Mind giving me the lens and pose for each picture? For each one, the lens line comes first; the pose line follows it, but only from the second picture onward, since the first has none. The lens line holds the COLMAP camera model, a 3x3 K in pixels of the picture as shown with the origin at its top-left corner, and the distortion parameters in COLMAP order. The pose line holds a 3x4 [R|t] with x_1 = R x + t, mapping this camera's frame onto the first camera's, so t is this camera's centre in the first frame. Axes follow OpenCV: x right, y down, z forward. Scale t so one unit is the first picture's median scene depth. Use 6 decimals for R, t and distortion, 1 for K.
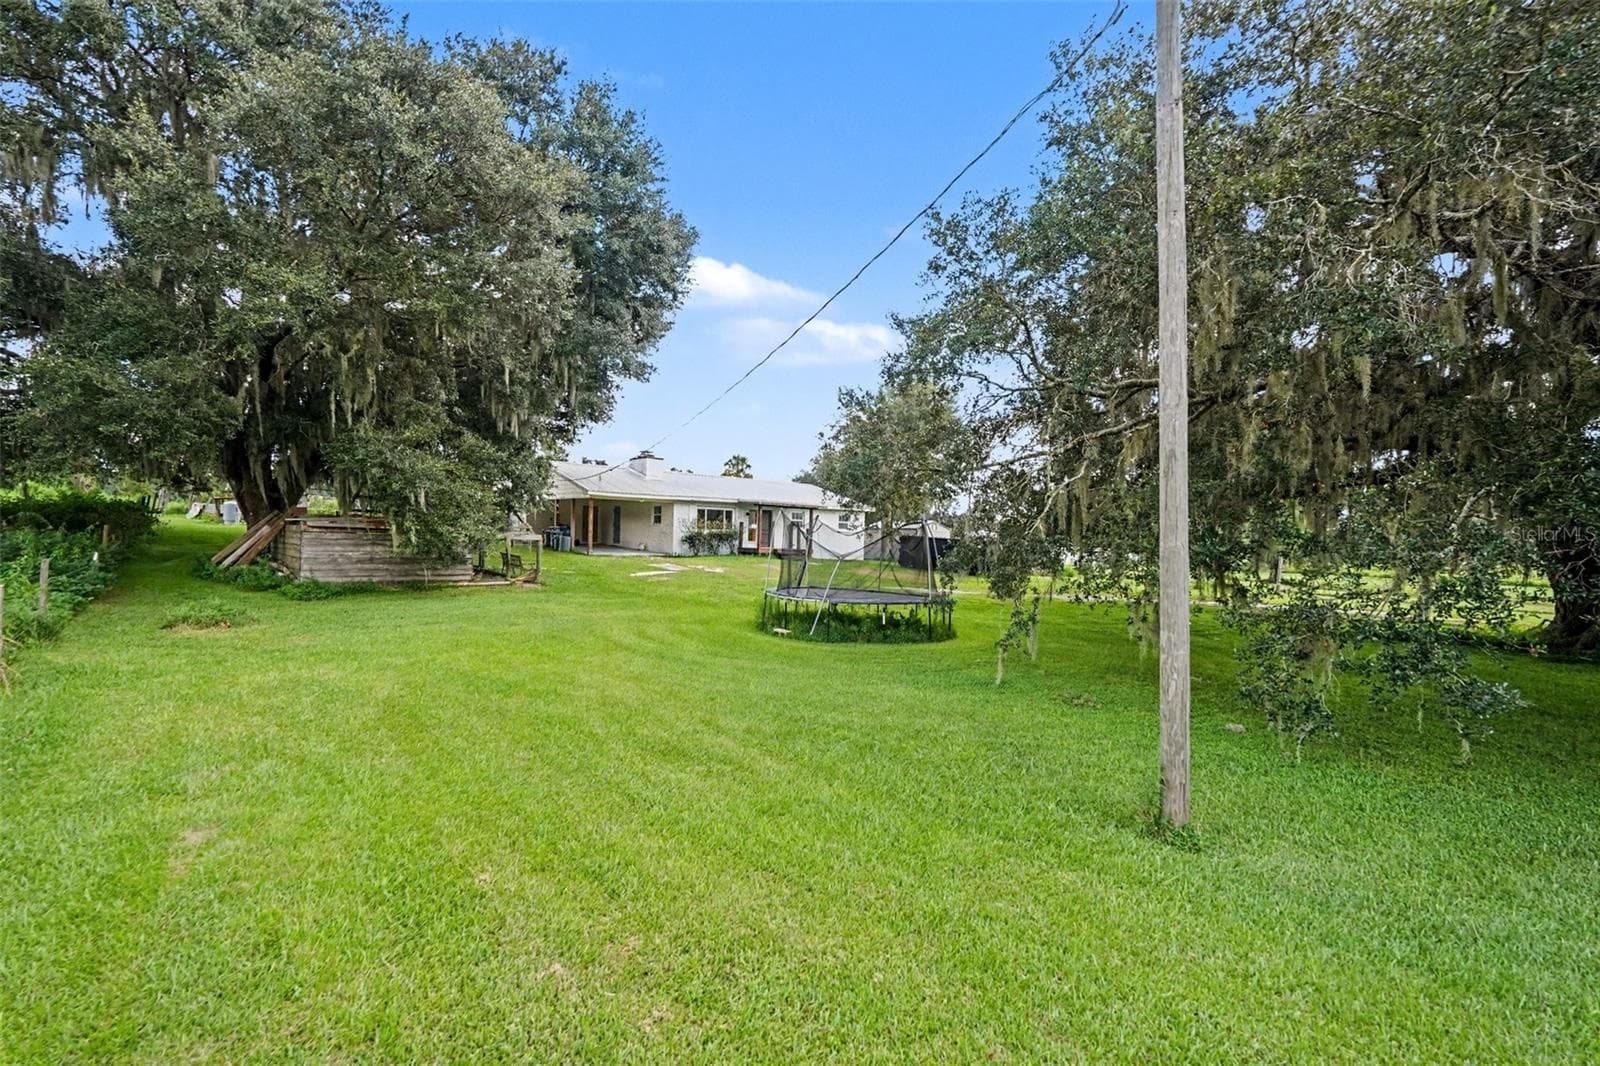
lens RADIAL K [[738.2, 0, 803.8], [0, 738.2, 520.0], [0, 0, 1]] dist [0.001664, 0.000933]
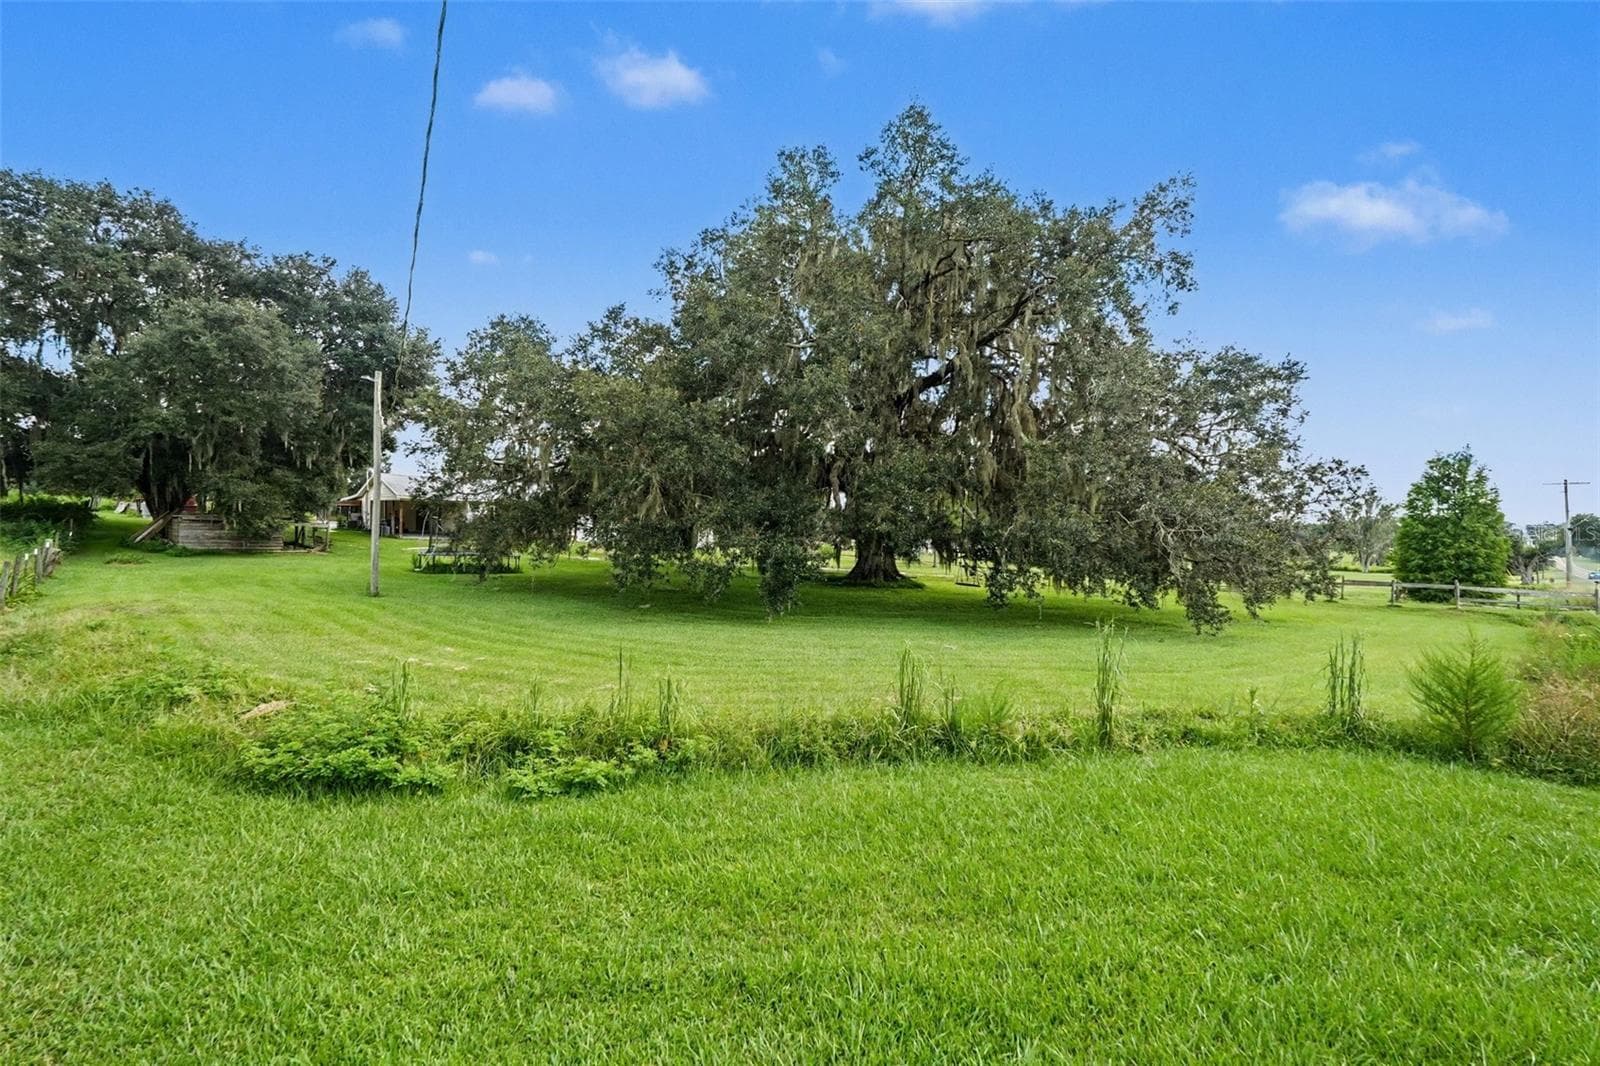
lens RADIAL K [[721.8, 0, 798.4], [0, 721.8, 536.6], [0, 0, 1]] dist [0.001404, 0.000757]
pose [[0.998045, 0.008645, 0.061906, 0.780833], [-0.010090, 0.999683, 0.023071, -0.006001], [-0.061687, -0.023651, 0.997815, -0.937140]]
